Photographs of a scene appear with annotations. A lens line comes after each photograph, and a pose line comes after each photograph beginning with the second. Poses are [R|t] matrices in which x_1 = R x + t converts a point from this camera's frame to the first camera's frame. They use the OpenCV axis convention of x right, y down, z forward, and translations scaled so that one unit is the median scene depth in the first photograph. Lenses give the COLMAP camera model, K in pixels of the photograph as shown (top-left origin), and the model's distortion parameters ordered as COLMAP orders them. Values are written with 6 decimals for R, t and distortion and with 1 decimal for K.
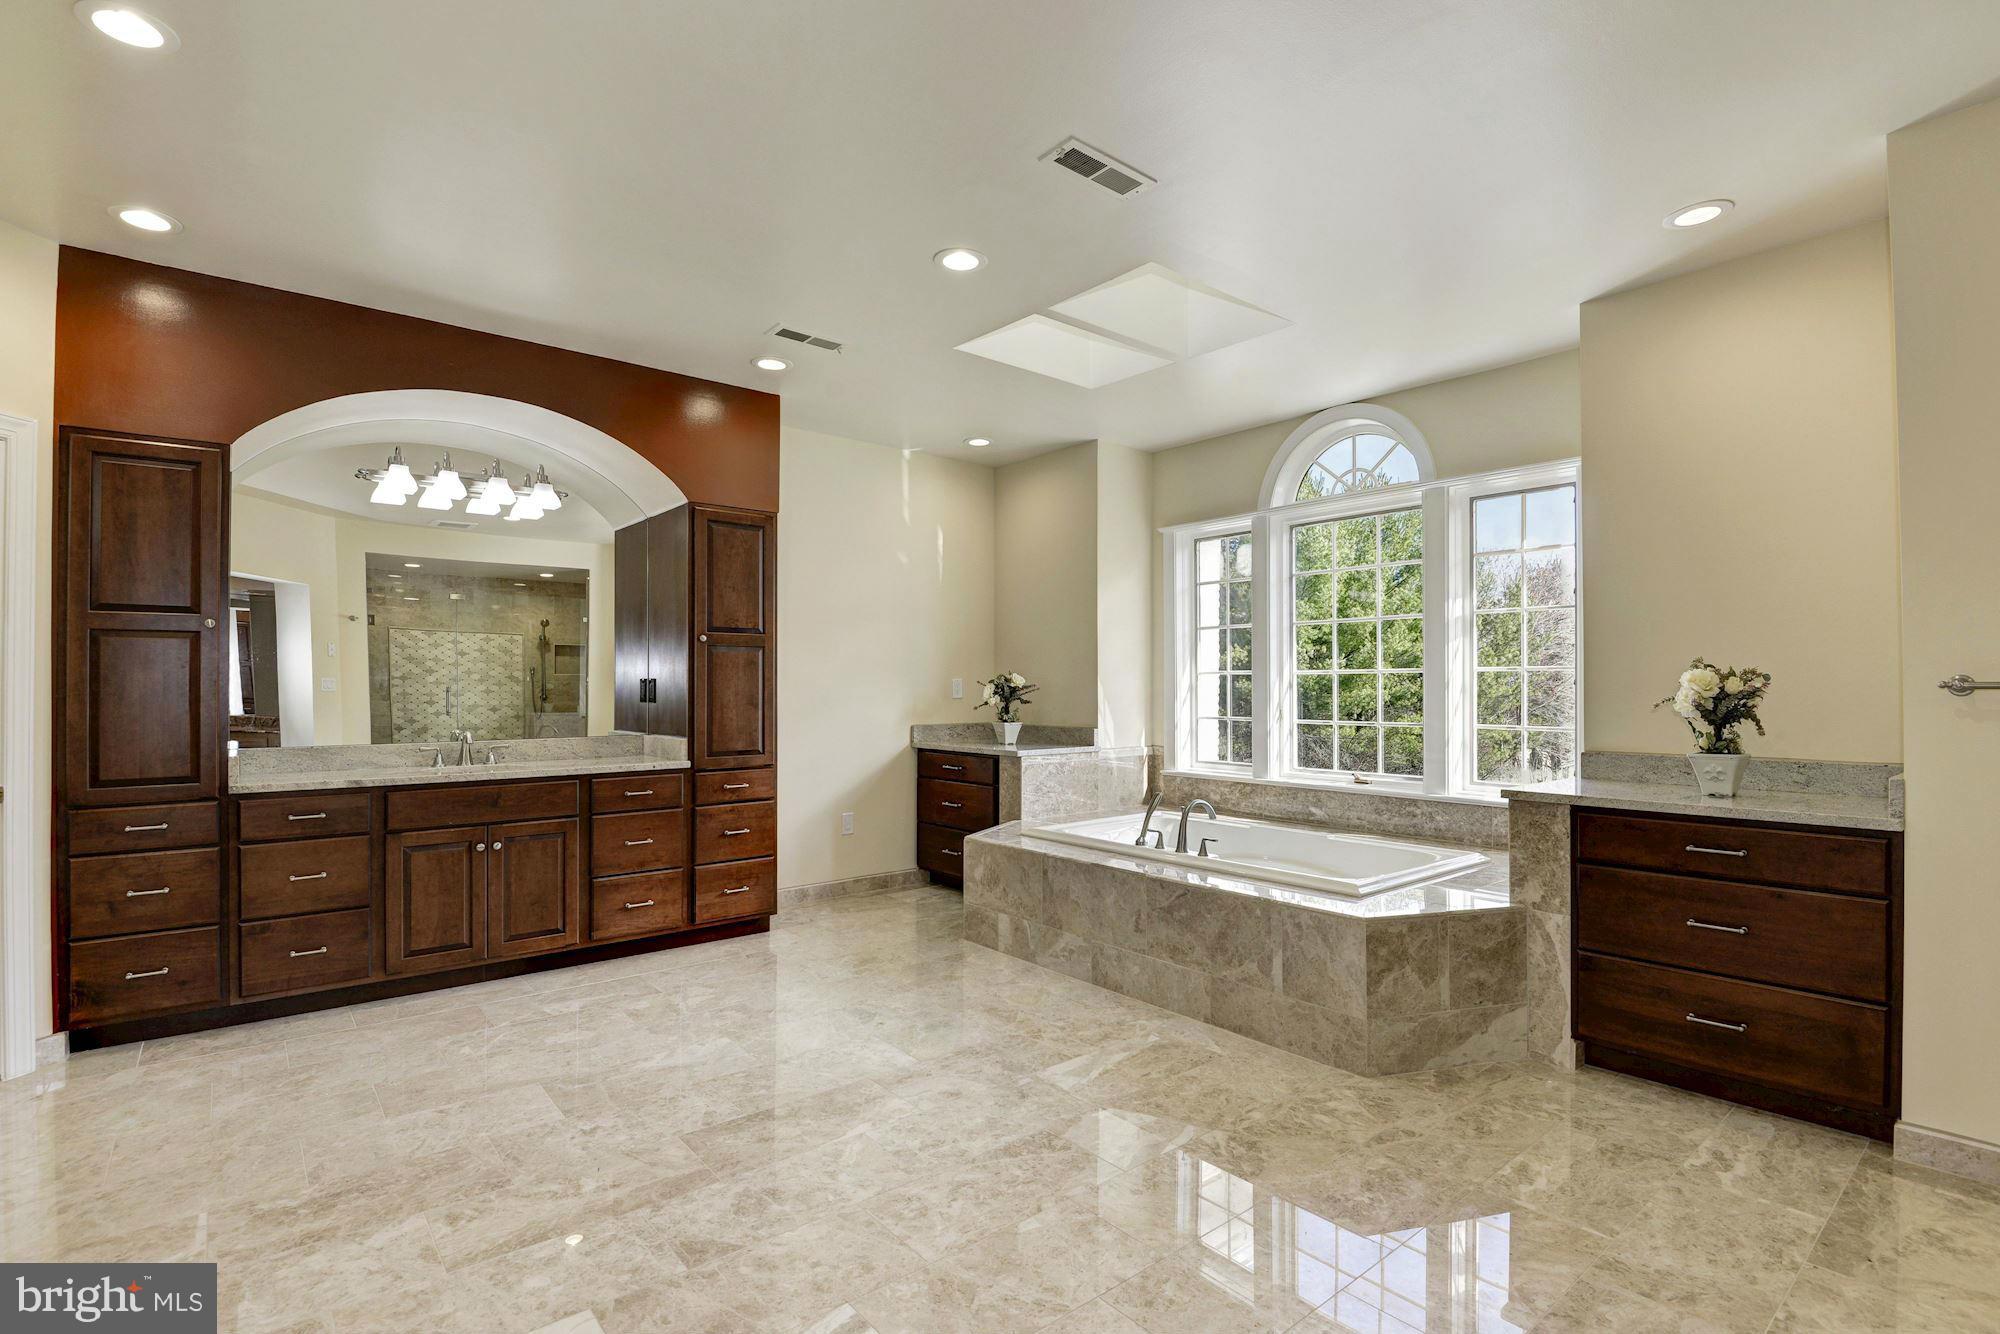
lens RADIAL K [[929.1, 0, 1001.3], [0, 929.1, 677.7], [0, 0, 1]] dist [0.018556, -0.031540]
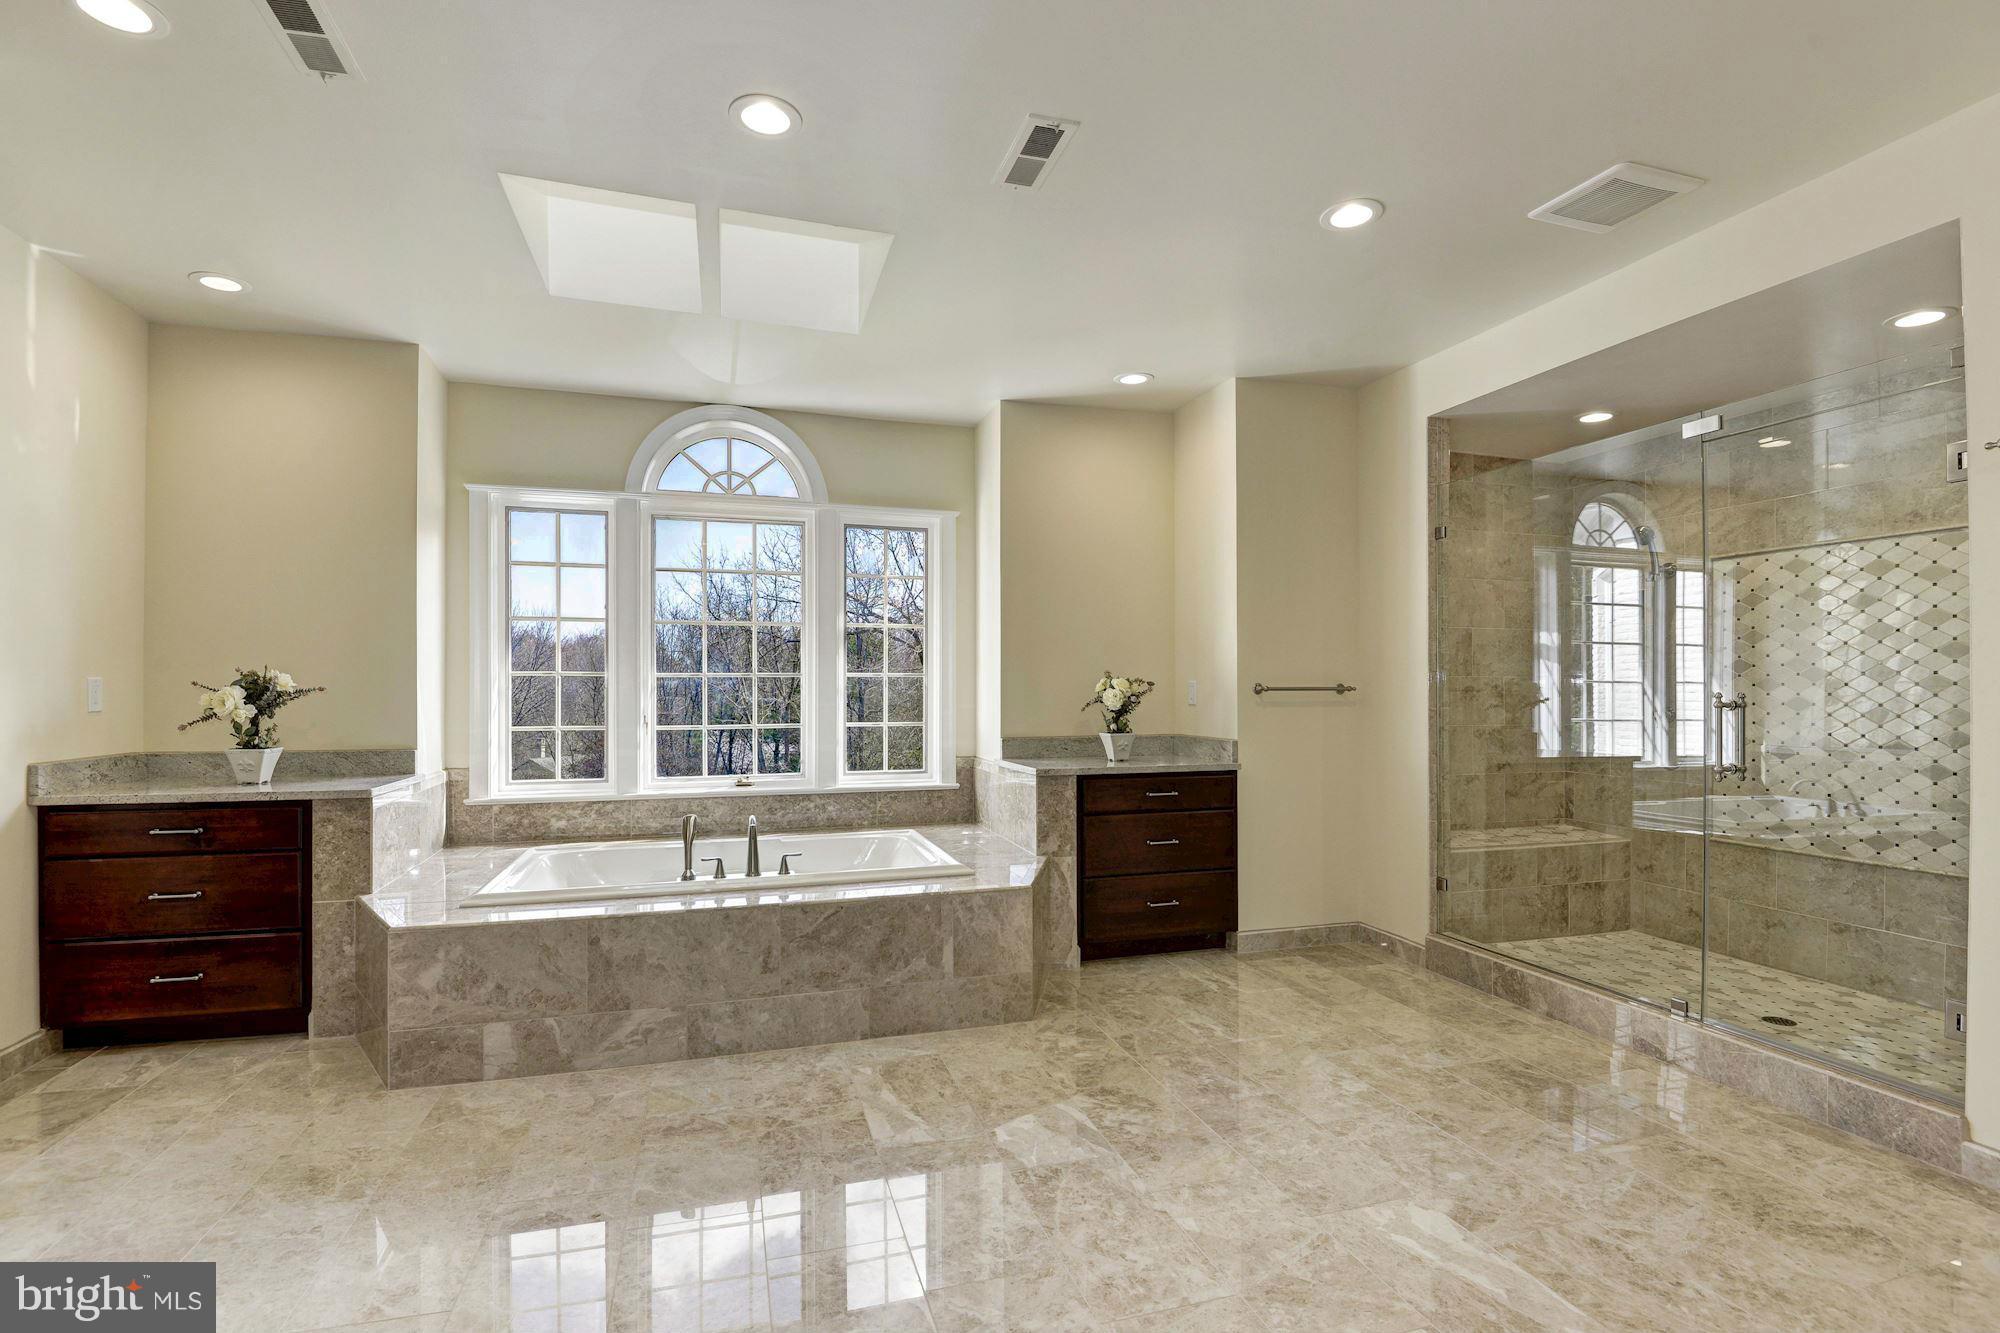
lens RADIAL K [[929.1, 0, 1001.3], [0, 929.1, 677.2], [0, 0, 1]] dist [0.018556, -0.031540]
pose [[0.391532, 0.011307, 0.920095, -0.605393], [-0.006856, 0.999933, -0.009371, 0.004680], [-0.920139, -0.002639, 0.391583, 0.488396]]
